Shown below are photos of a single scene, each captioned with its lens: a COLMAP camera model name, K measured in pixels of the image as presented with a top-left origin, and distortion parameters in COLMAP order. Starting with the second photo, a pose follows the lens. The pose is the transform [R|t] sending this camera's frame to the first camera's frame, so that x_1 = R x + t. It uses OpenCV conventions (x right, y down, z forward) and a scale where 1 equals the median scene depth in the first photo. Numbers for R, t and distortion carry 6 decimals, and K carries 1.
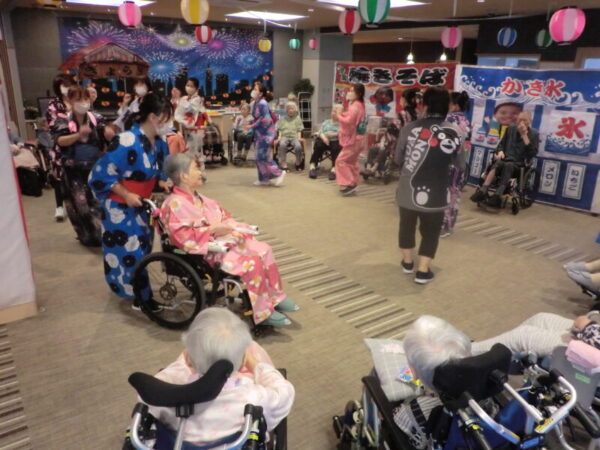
lens RADIAL K [[473.2, 0, 300.0], [0, 473.2, 225.0], [0, 0, 1]] dist [-0.010953, -0.040233]
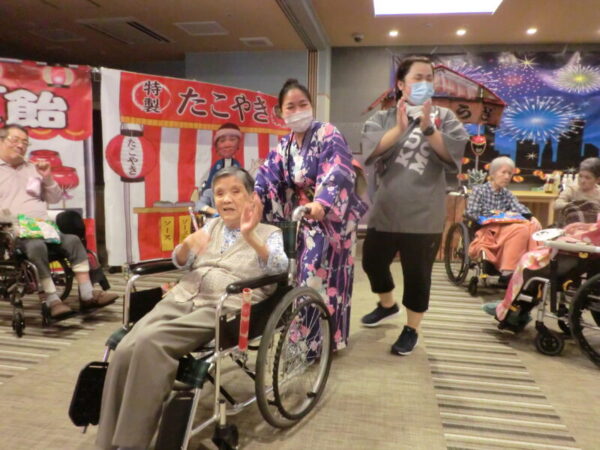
lens RADIAL K [[473.2, 0, 300.0], [0, 473.2, 225.0], [0, 0, 1]] dist [-0.010953, -0.040233]
pose [[0.702824, 0.087369, -0.705978, -0.095784], [-0.229757, 0.967120, -0.109043, -0.094343], [0.673239, 0.238842, 0.699789, 0.567390]]
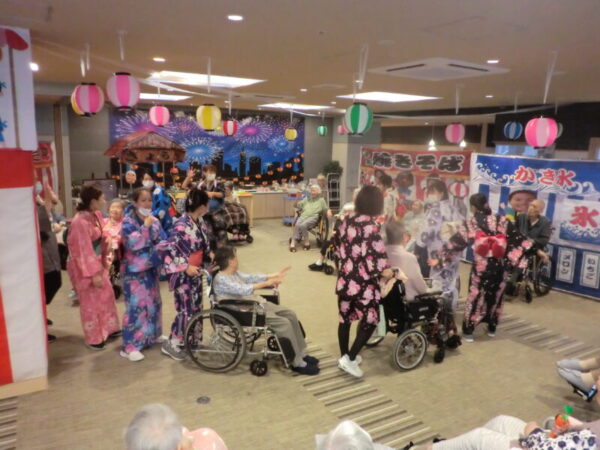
lens RADIAL K [[472.7, 0, 300.0], [0, 472.7, 225.0], [0, 0, 1]] dist [-0.002058, -0.036419]
pose [[0.995675, 0.017145, -0.091310, 0.056508], [-0.030464, 0.988735, -0.146541, -0.020505], [0.087769, 0.148689, 0.984981, -0.035831]]
